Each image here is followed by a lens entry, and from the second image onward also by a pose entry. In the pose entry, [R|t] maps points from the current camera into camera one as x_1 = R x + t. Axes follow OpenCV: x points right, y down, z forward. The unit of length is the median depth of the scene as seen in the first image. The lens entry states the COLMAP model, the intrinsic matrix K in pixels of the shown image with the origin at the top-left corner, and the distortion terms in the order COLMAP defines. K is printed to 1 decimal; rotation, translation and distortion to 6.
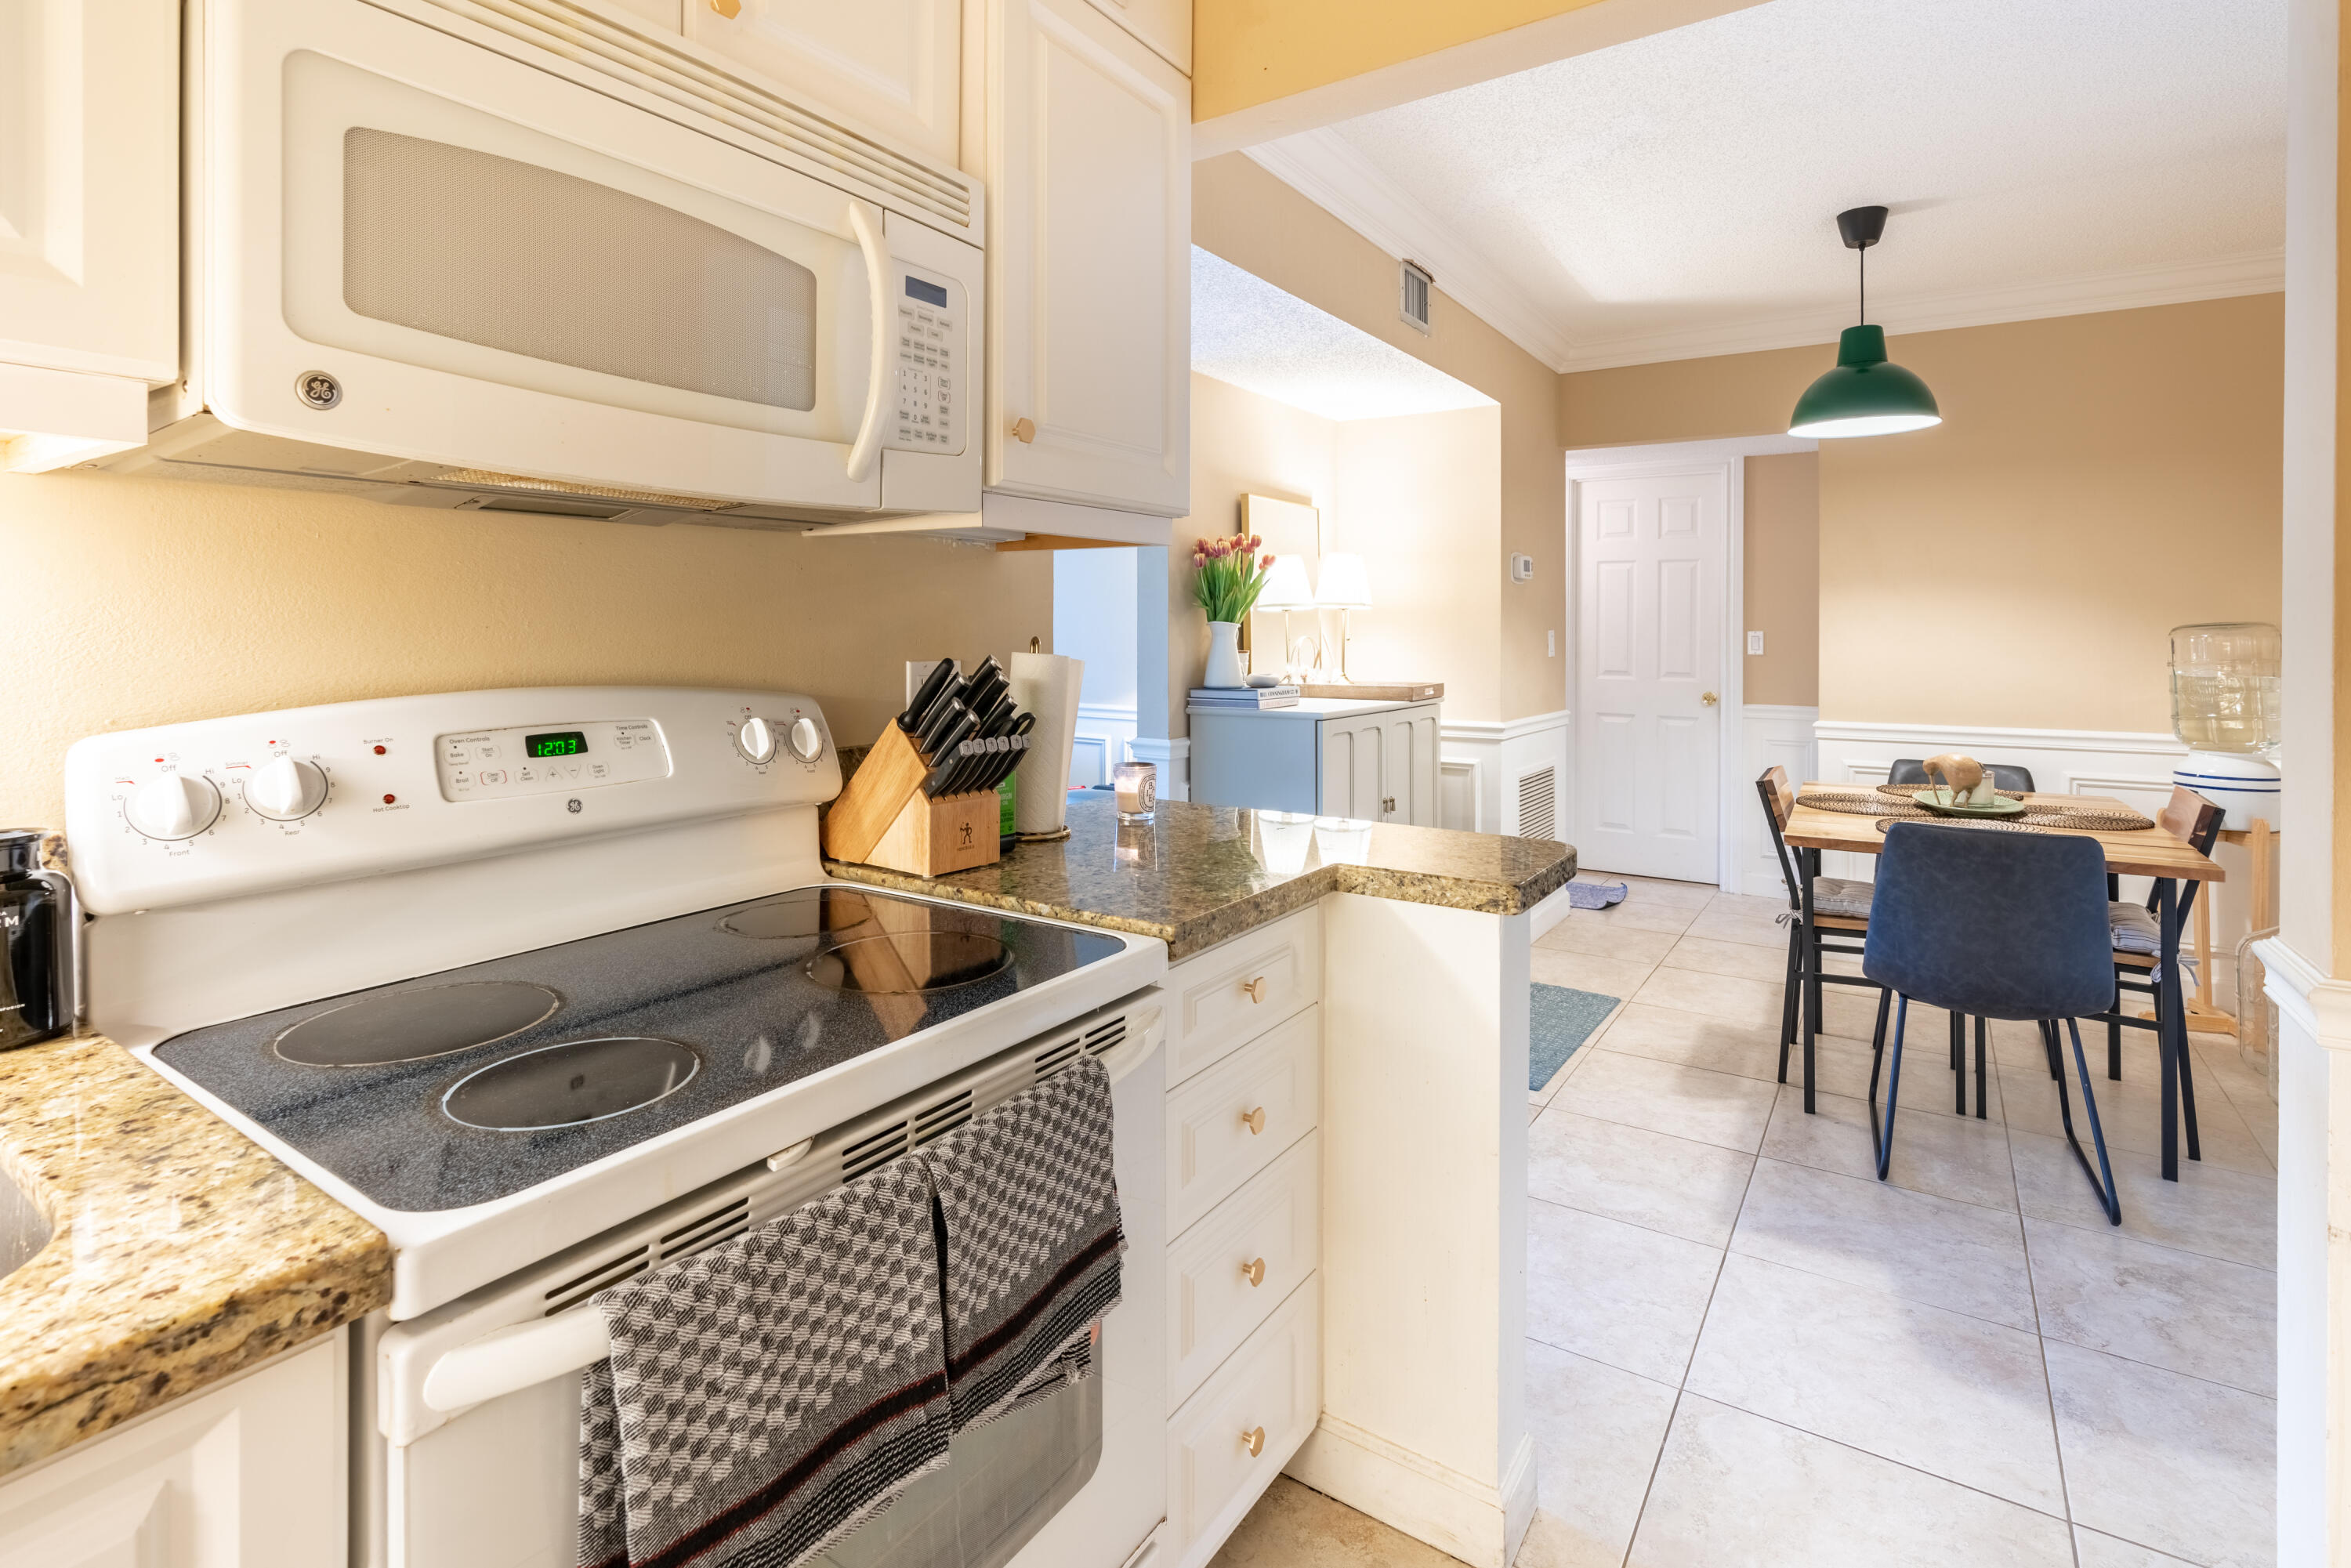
lens RADIAL K [[1136.4, 0, 1174.5], [0, 1136.4, 629.0], [0, 0, 1]] dist [-0.000459, 0.001547]
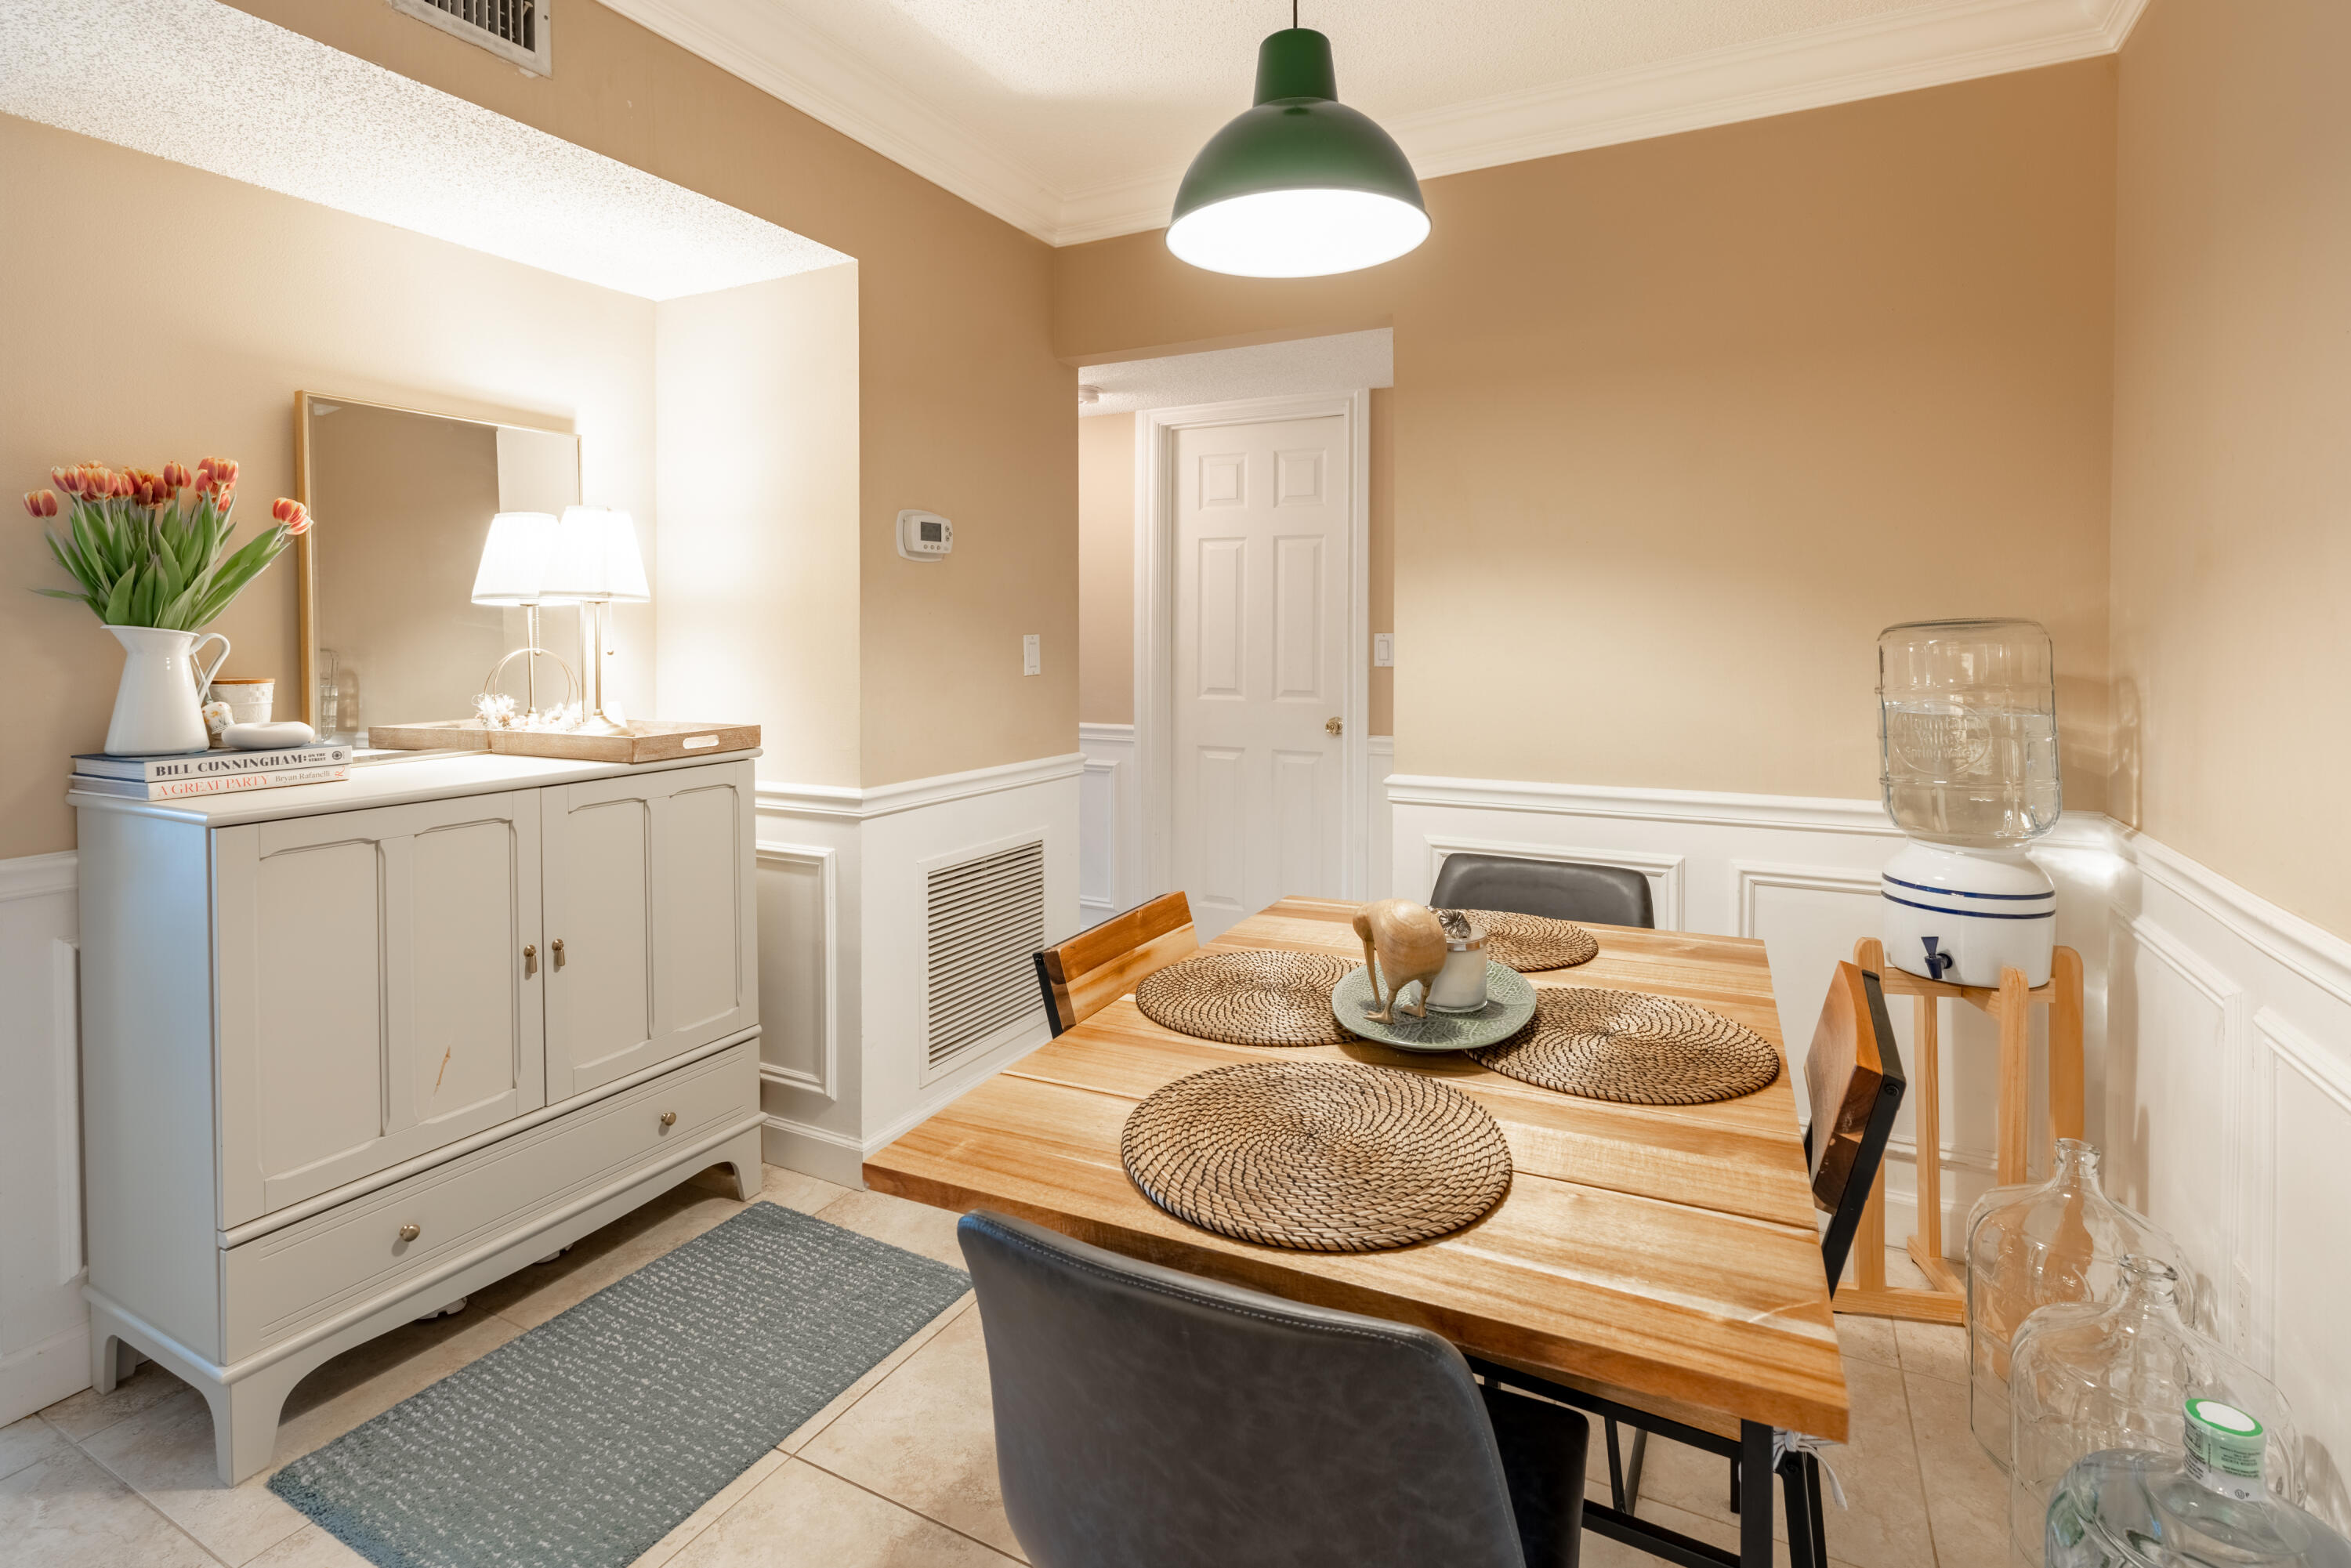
lens RADIAL K [[1134.4, 0, 1141.0], [0, 1134.4, 652.2], [0, 0, 1]] dist [-0.004229, -0.000087]
pose [[0.996395, -0.007308, 0.084517, 0.523710], [0.005659, 0.999789, 0.019735, -0.002131], [-0.084644, -0.019185, 0.996227, 0.527915]]
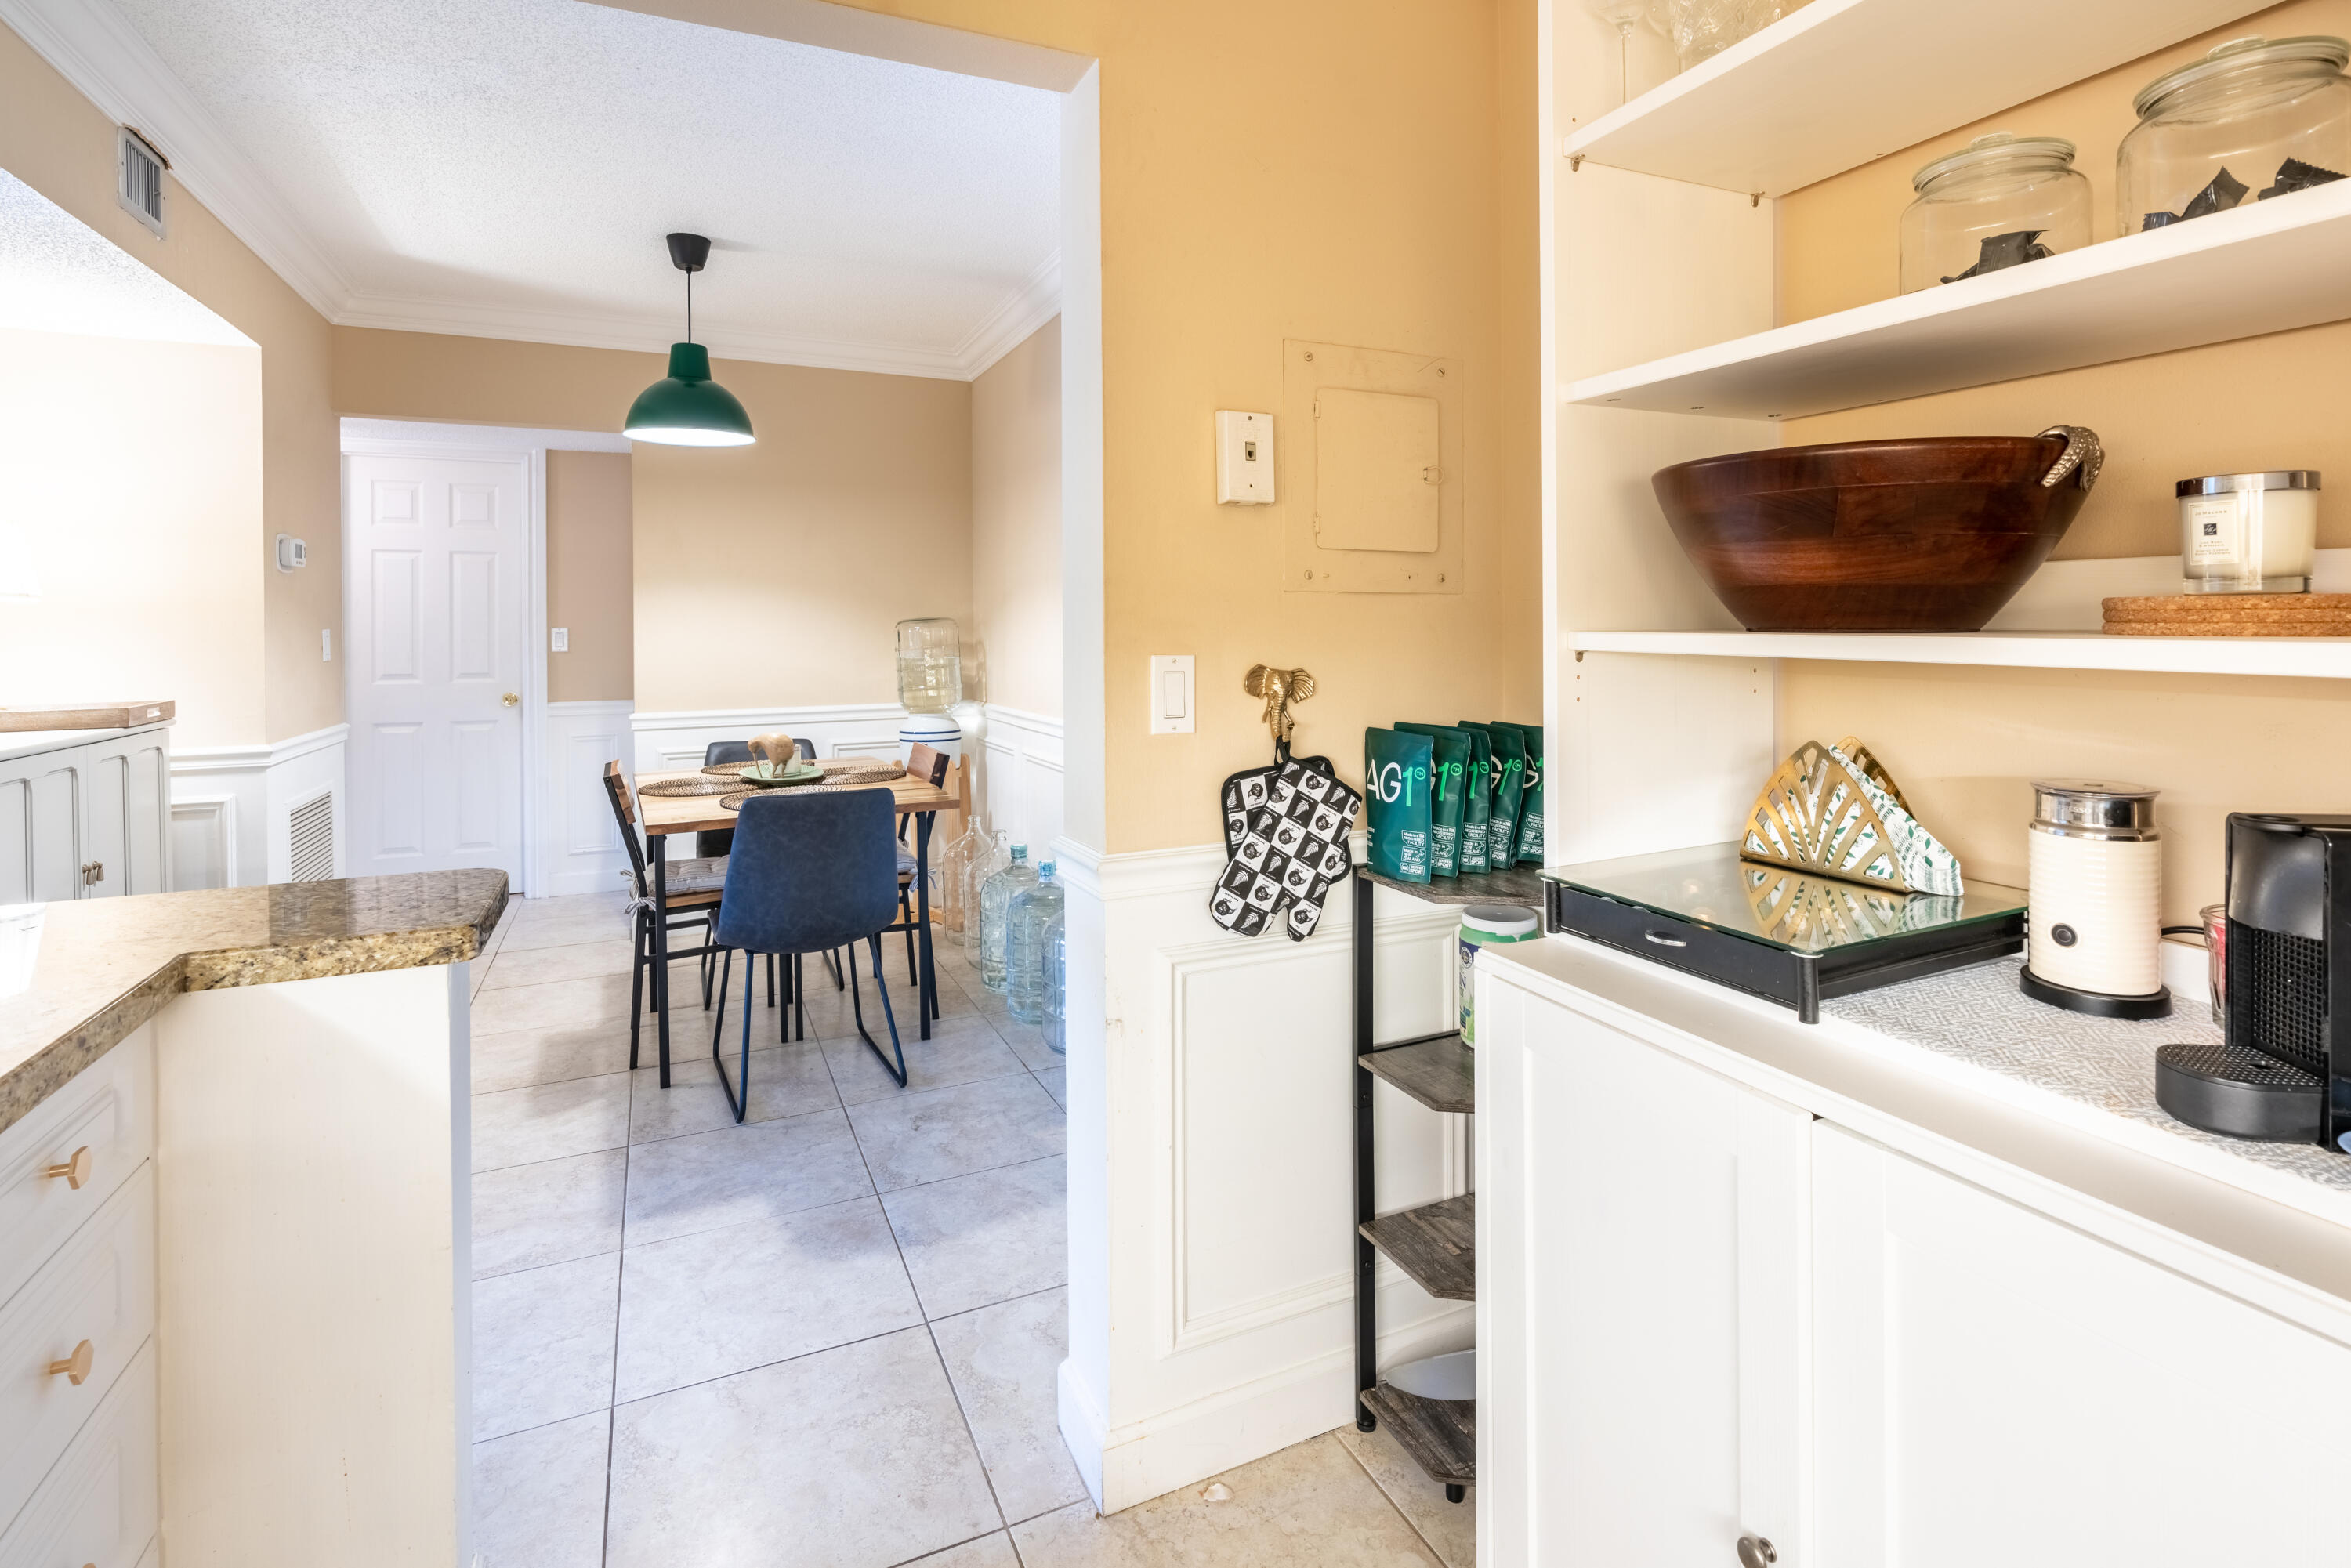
lens RADIAL K [[1132.6, 0, 1178.3], [0, 1132.6, 624.1], [0, 0, 1]] dist [-0.001340, 0.000262]
pose [[0.530150, -0.007365, 0.847872, -0.065805], [0.008362, 0.999959, 0.003457, -0.000289], [-0.847863, 0.005258, 0.530190, 0.041658]]
